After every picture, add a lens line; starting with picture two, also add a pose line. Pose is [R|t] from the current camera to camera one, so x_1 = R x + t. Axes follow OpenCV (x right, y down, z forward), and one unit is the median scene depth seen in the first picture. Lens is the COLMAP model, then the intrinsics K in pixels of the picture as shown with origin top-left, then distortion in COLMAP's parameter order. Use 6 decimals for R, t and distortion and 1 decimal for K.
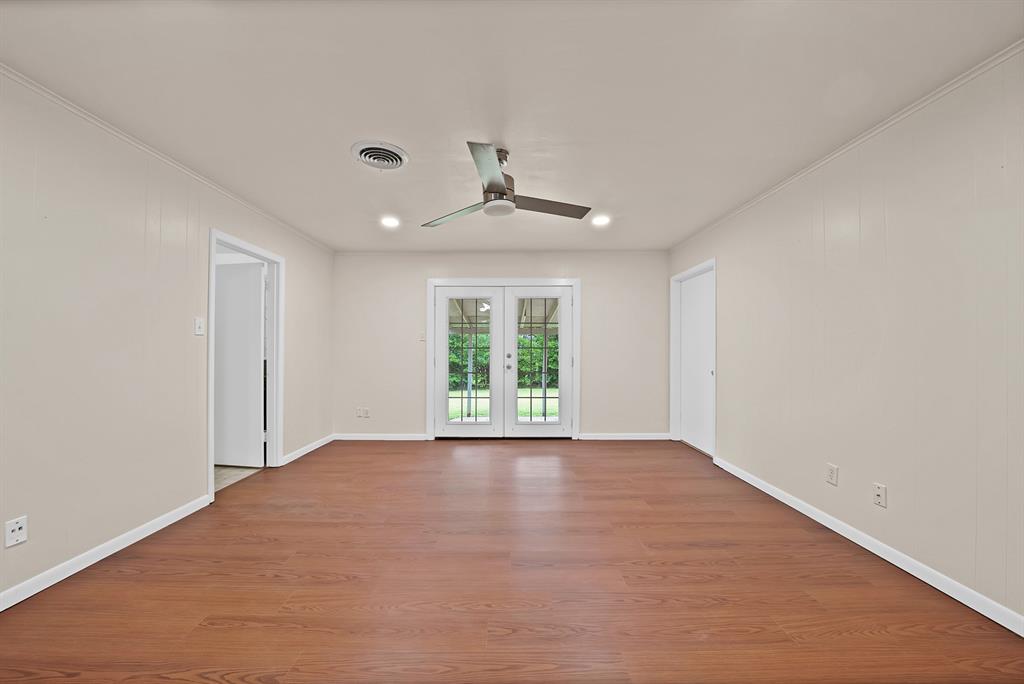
lens RADIAL K [[373.0, 0, 506.4], [0, 373.0, 347.1], [0, 0, 1]] dist [-0.018991, 0.000265]
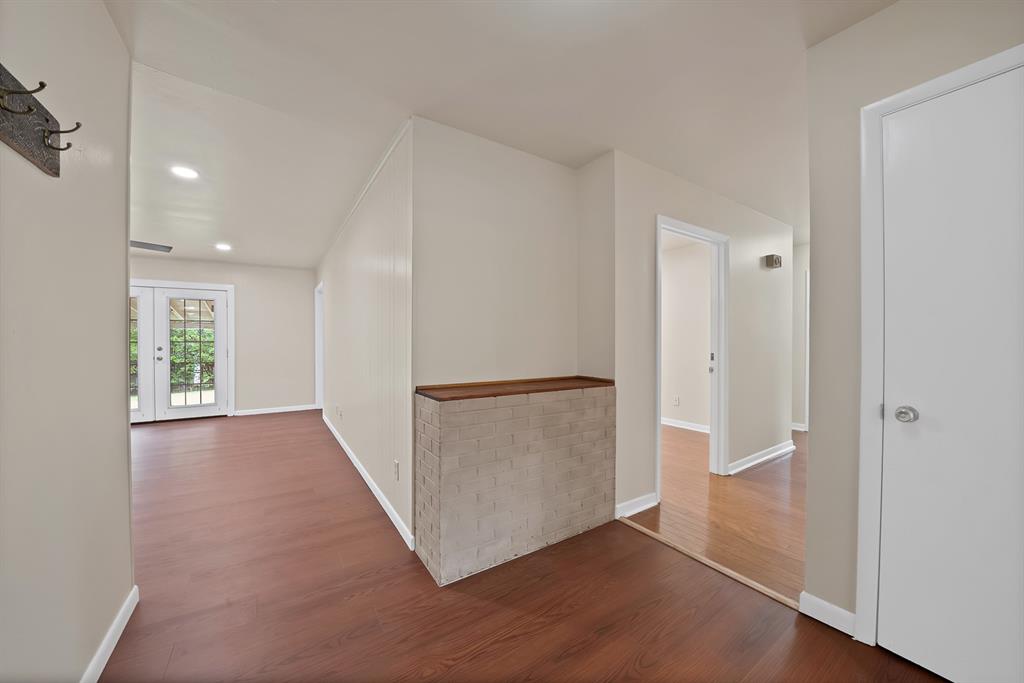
lens RADIAL K [[374.5, 0, 508.0], [0, 374.5, 342.6], [0, 0, 1]] dist [-0.019215, -0.000042]
pose [[0.842593, -0.005896, 0.538519, 0.305812], [0.003934, 0.999981, 0.004794, 0.003429], [-0.538537, -0.001921, 0.842600, -0.531891]]
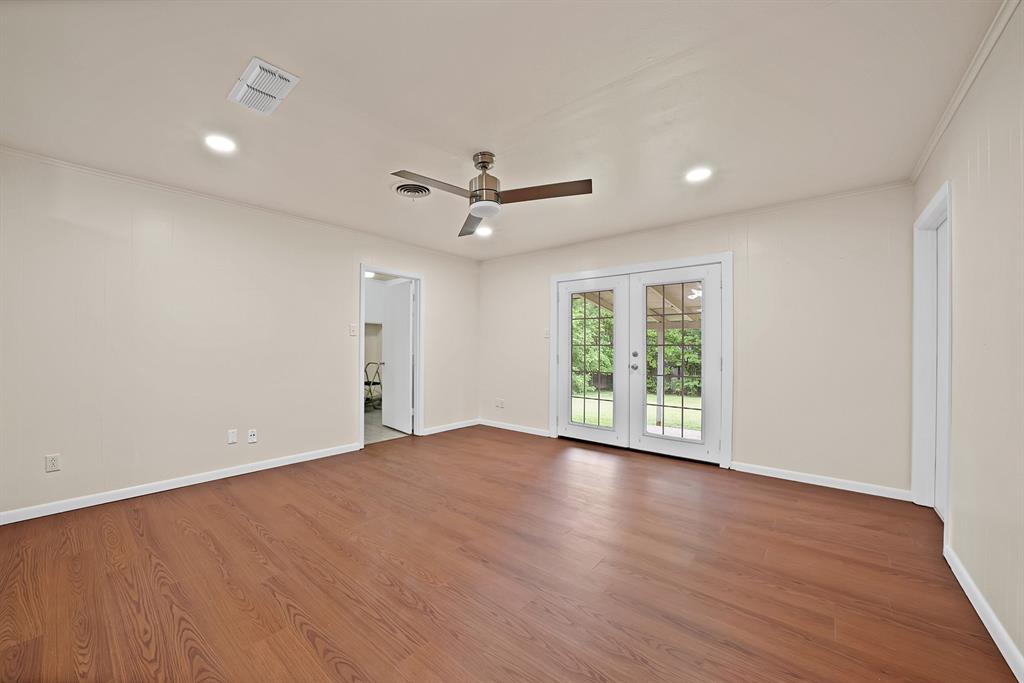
lens RADIAL K [[386.9, 0, 465.1], [0, 386.9, 344.6], [0, 0, 1]] dist [-0.017445, 0.000078]
pose [[0.731057, 0.000136, -0.682317, 0.335263], [-0.001106, 0.999999, -0.000985, 0.002951], [0.682316, 0.001475, 0.731056, 0.088137]]
